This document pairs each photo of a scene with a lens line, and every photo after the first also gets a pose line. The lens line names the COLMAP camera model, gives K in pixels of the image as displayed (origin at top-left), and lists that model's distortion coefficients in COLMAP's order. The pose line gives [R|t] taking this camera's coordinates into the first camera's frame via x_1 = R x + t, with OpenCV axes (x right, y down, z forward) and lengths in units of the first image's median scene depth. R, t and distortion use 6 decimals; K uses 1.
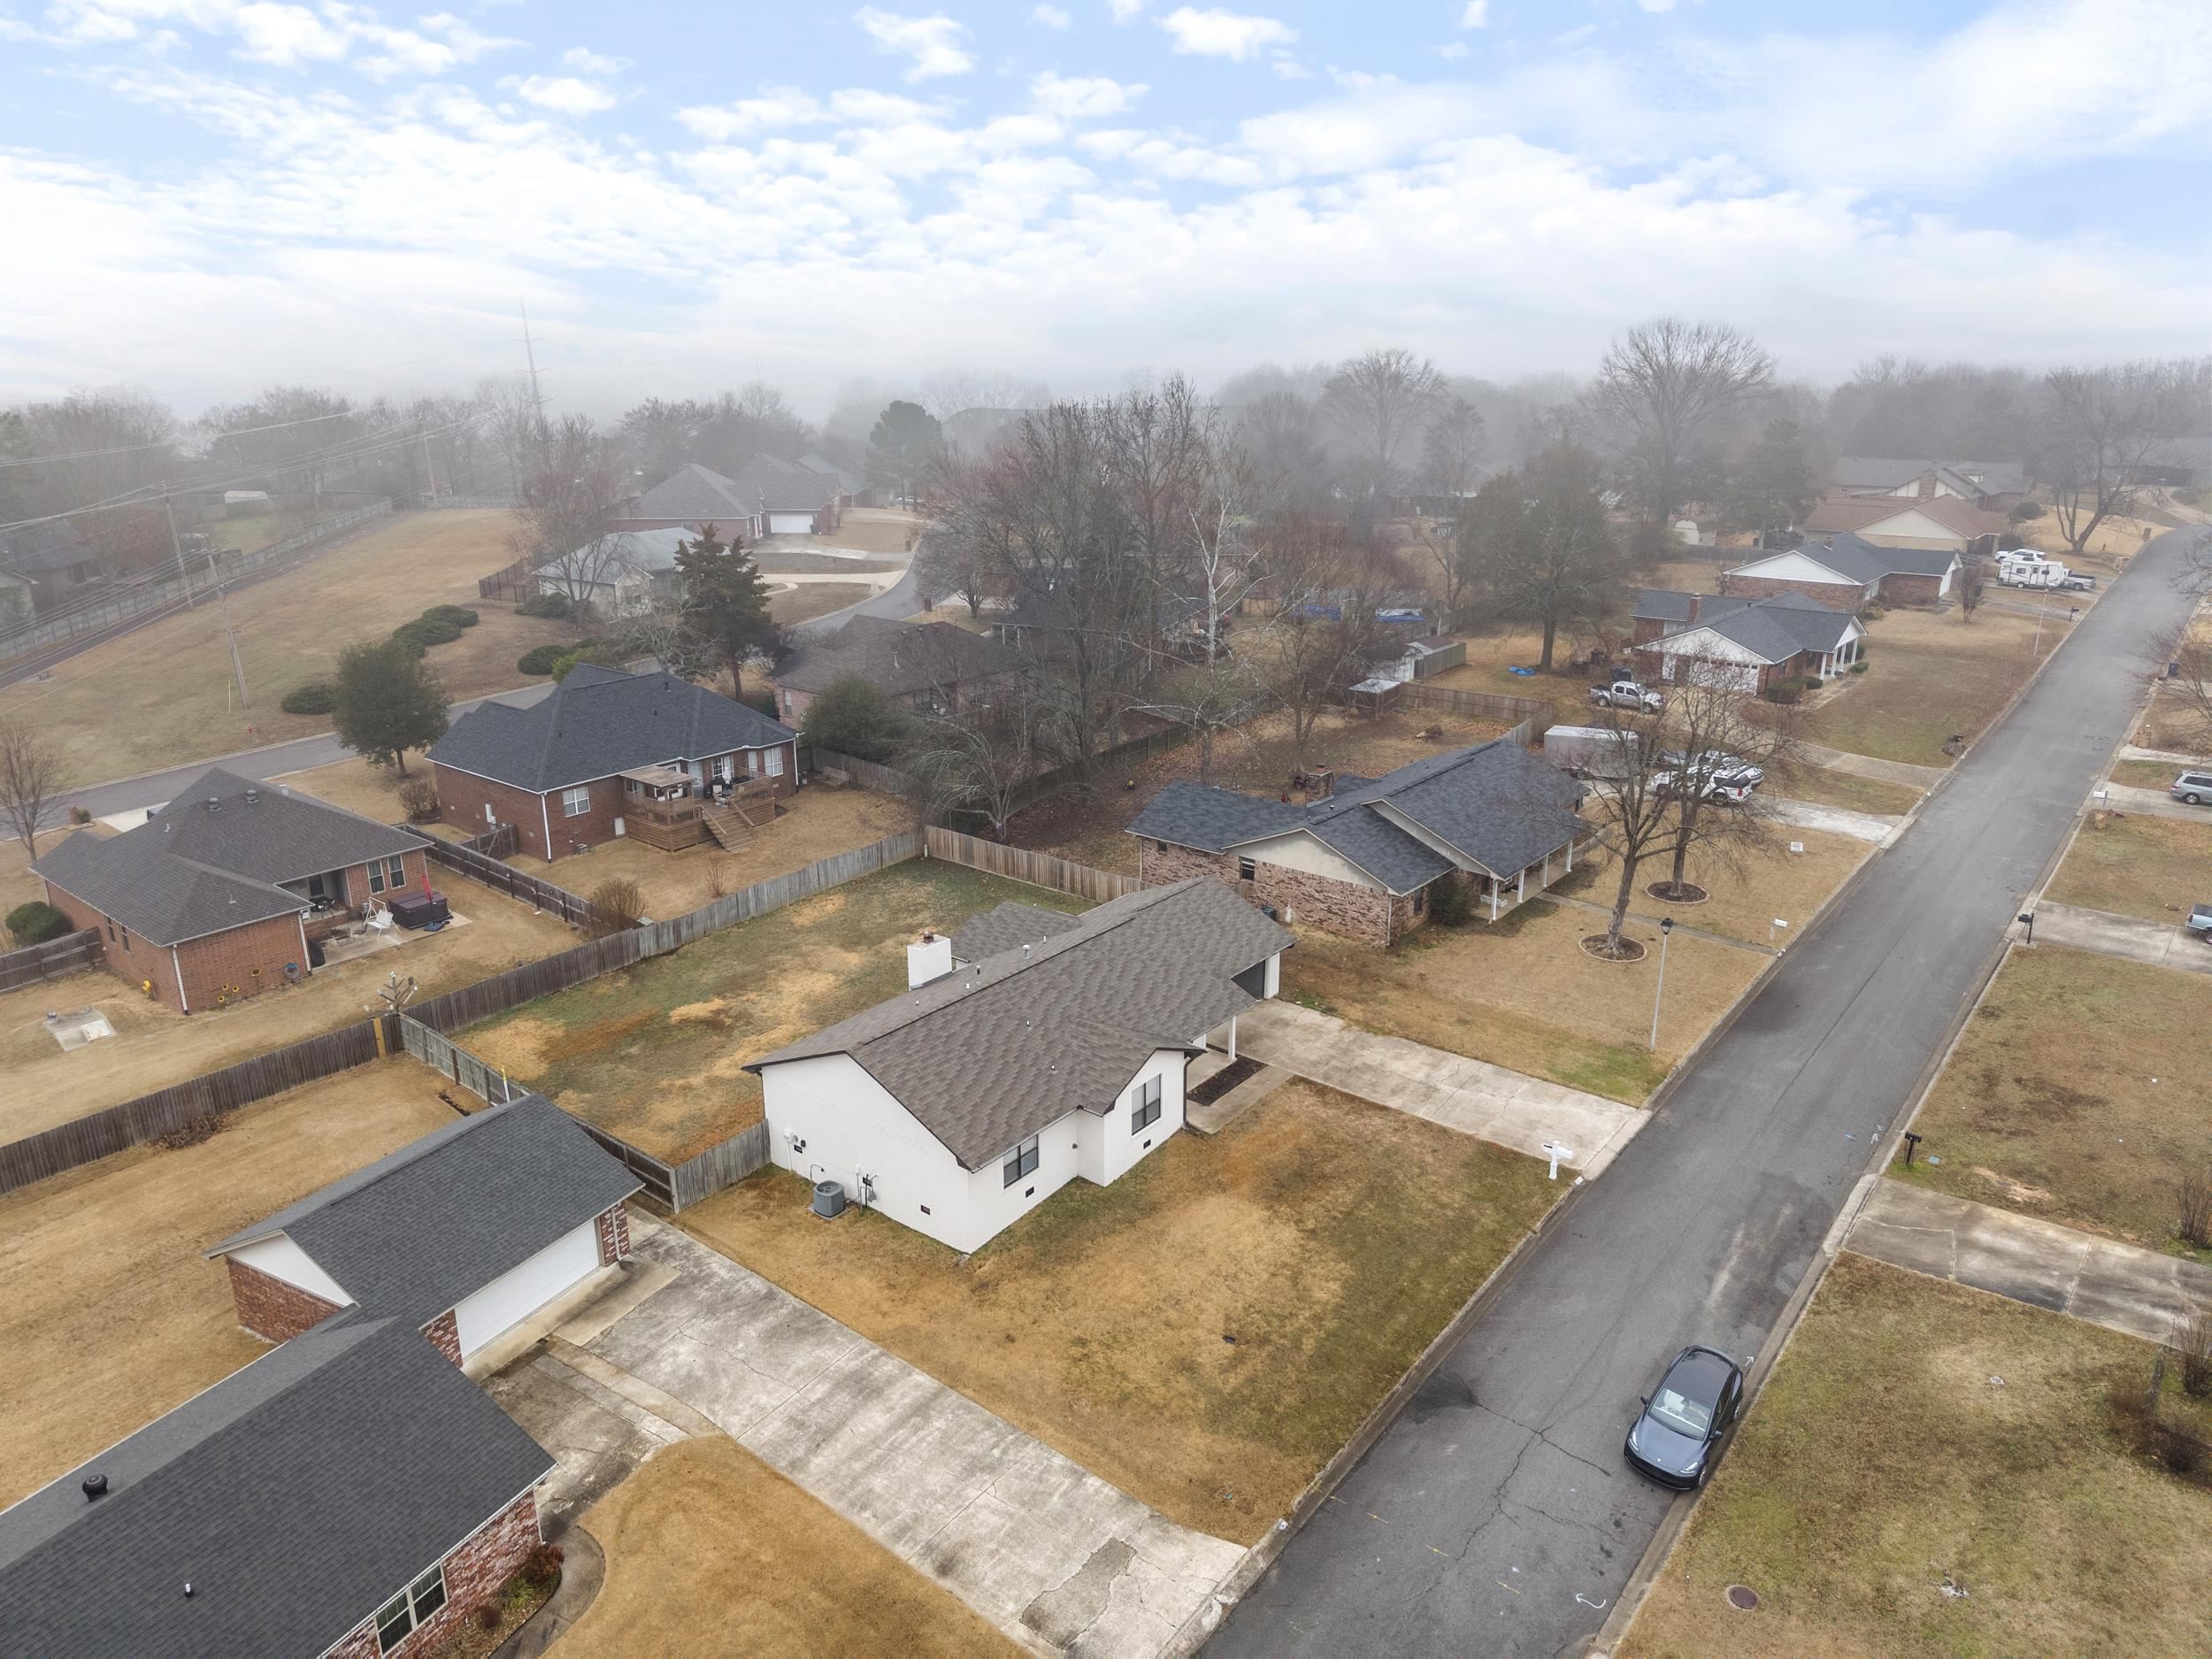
lens RADIAL K [[1479.2, 0, 1103.2], [0, 1479.2, 817.1], [0, 0, 1]] dist [0.037713, -0.042270]
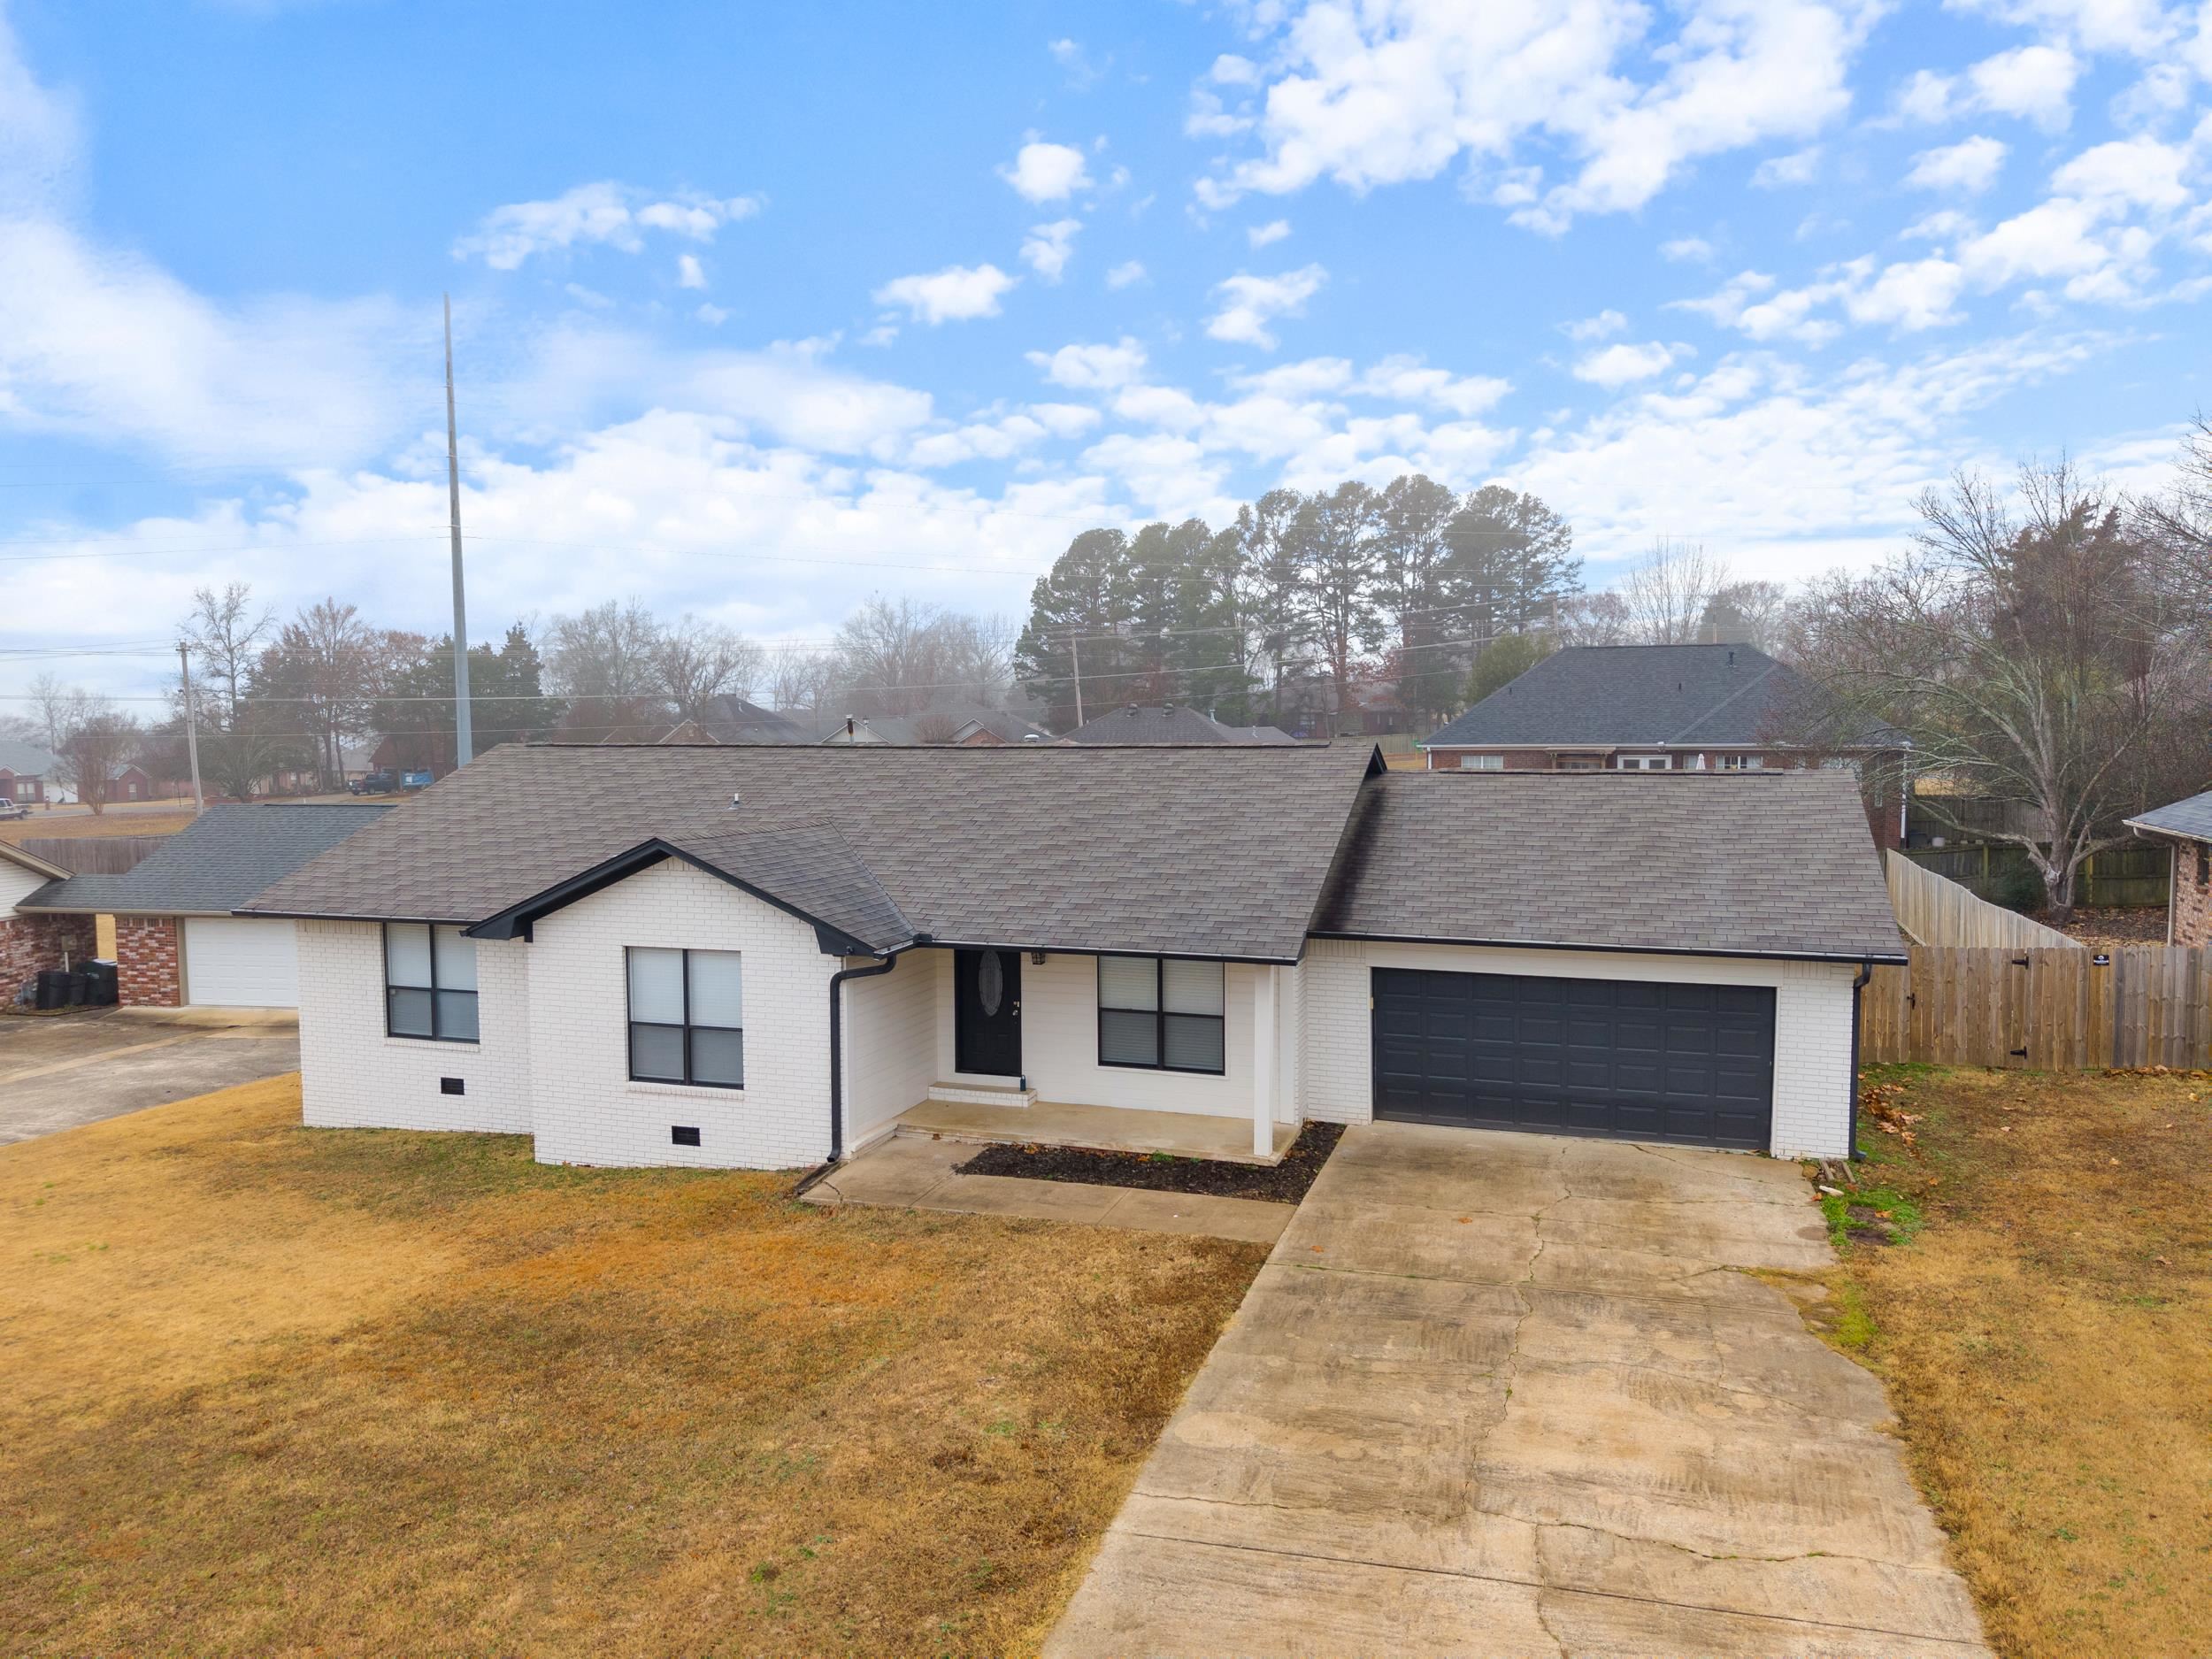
lens RADIAL K [[1487.1, 0, 1103.1], [0, 1487.1, 869.7], [0, 0, 1]] dist [0.002641, -0.001880]
pose [[0.328493, 0.094650, -0.939752, 0.427796], [-0.275490, 0.961304, 0.000523, 0.138664], [0.903437, 0.258720, 0.341857, 1.016256]]
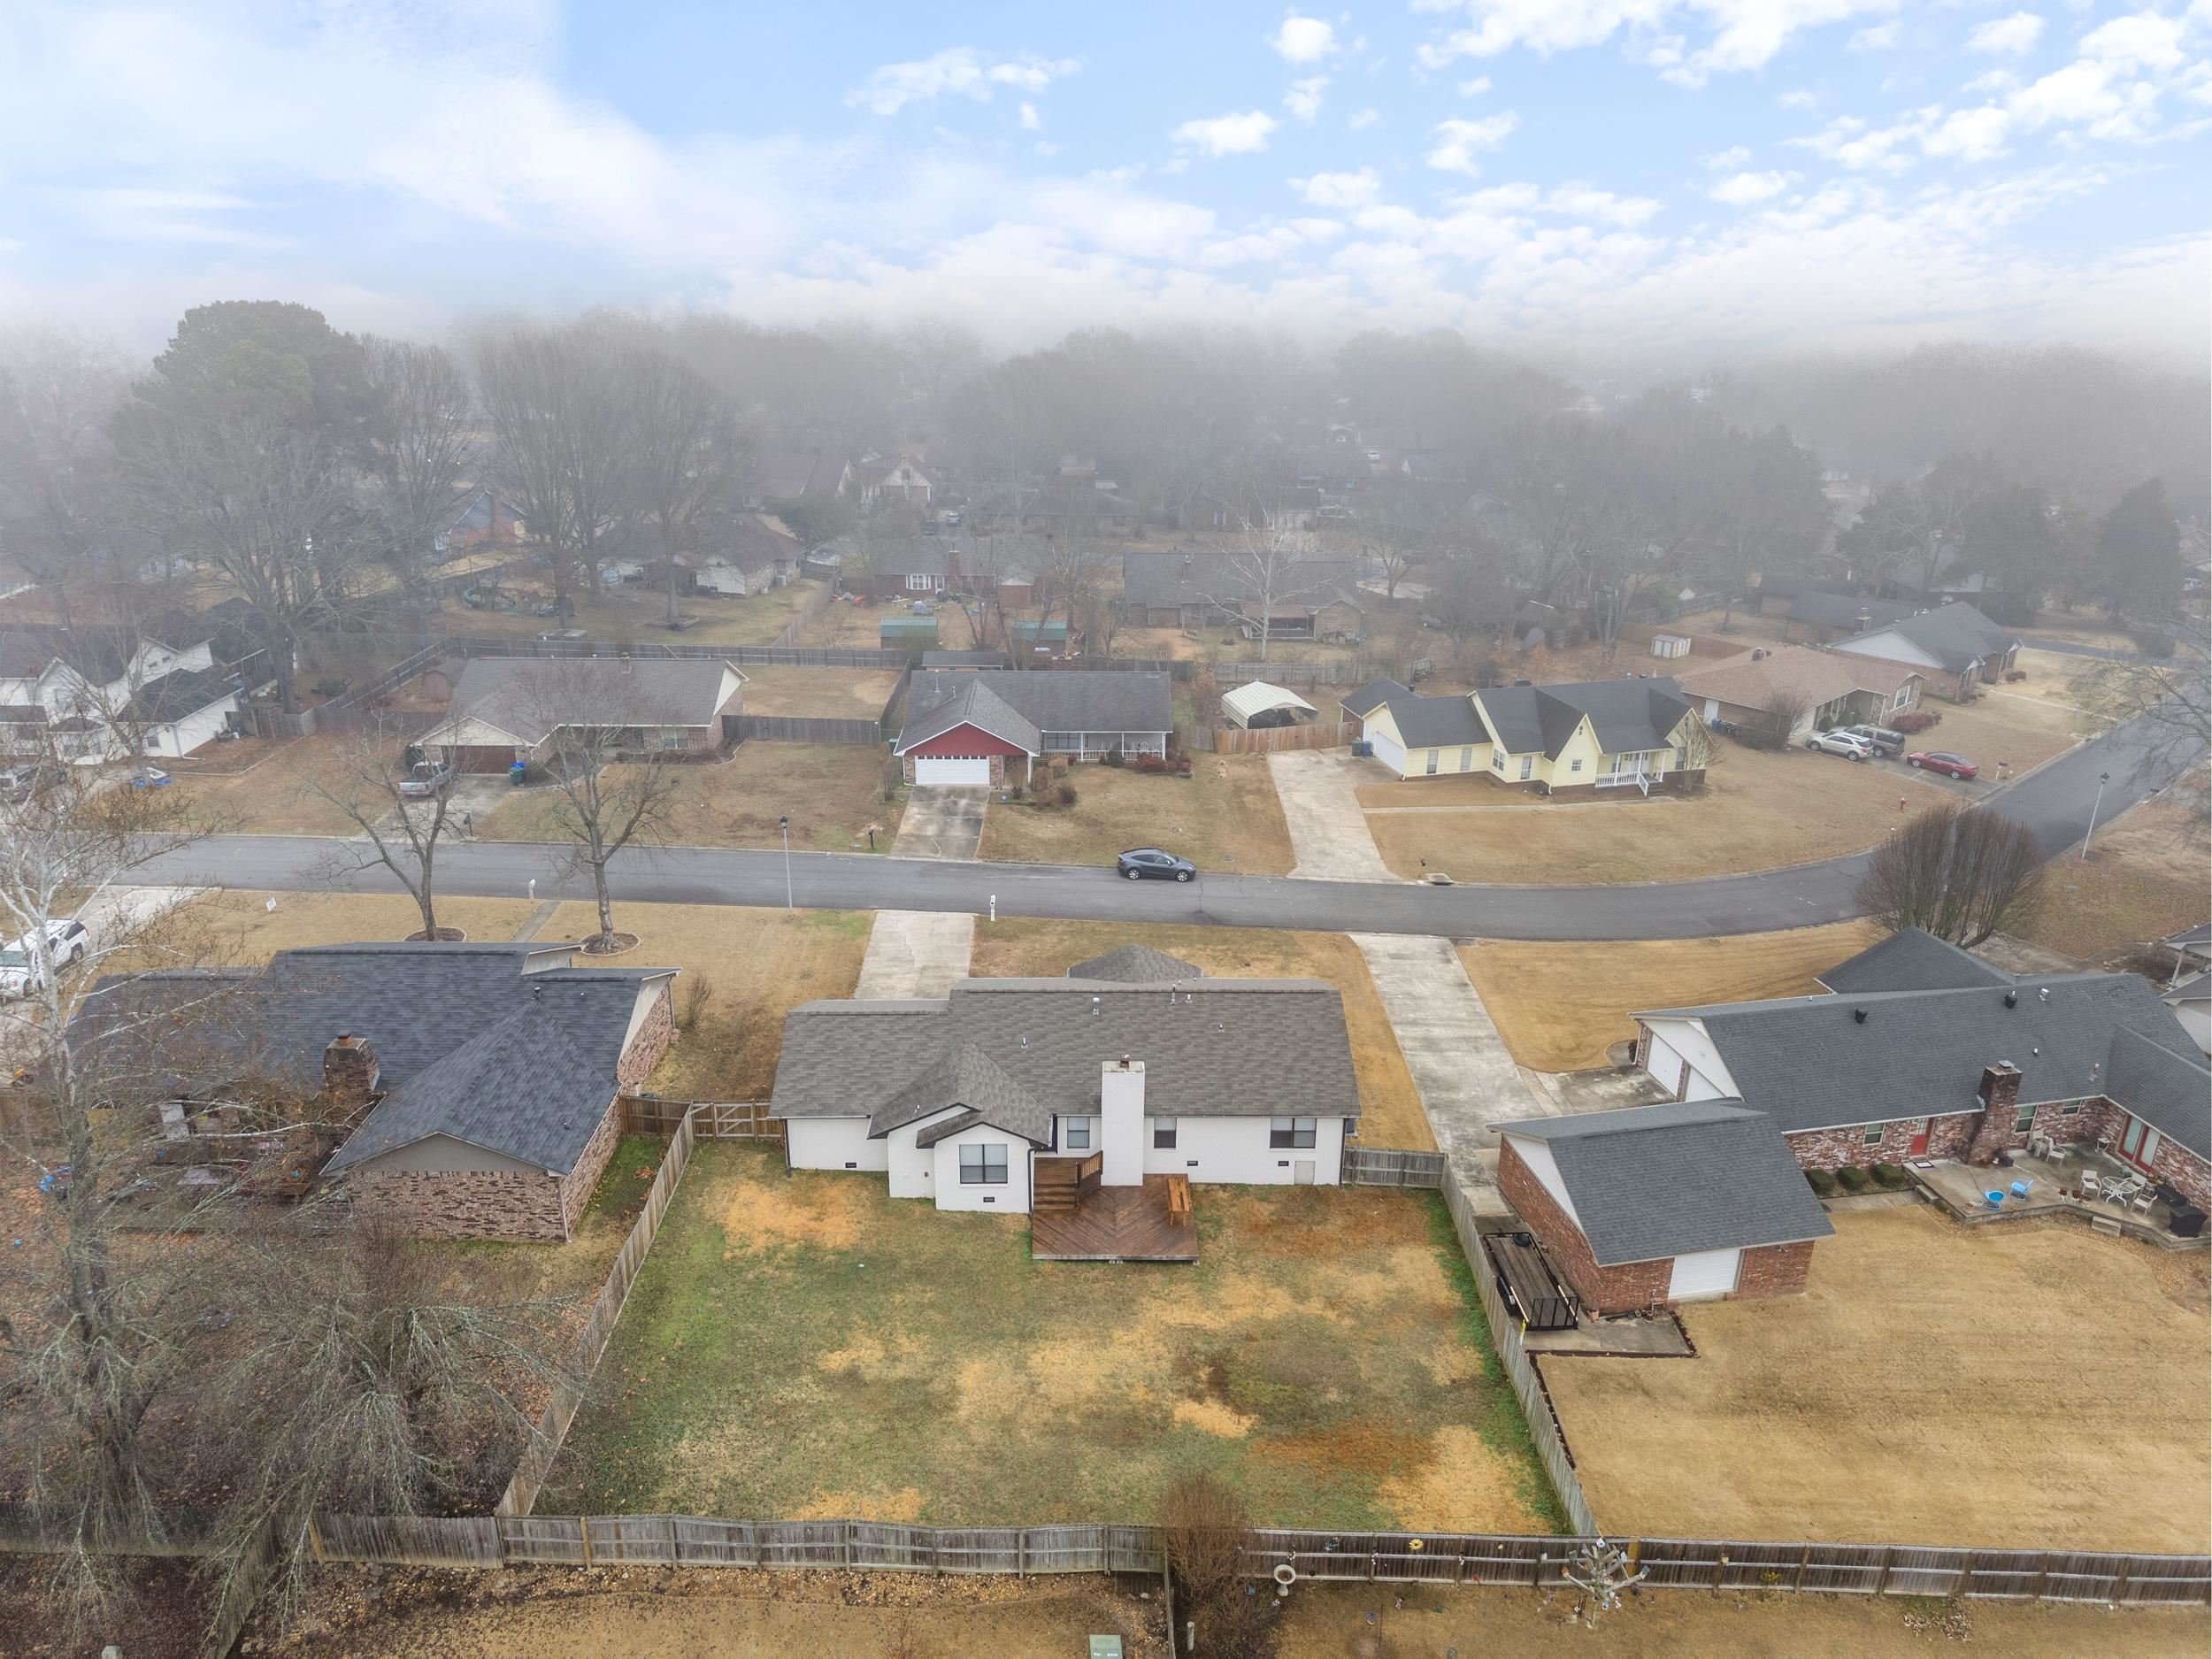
lens RADIAL K [[1479.2, 0, 1103.2], [0, 1479.2, 817.1], [0, 0, 1]] dist [0.037713, -0.042270]
pose [[-0.637674, -0.274213, 0.719847, -0.900269], [0.224051, 0.828068, 0.513912, -0.648263], [-0.737003, 0.488990, -0.466600, 1.645294]]
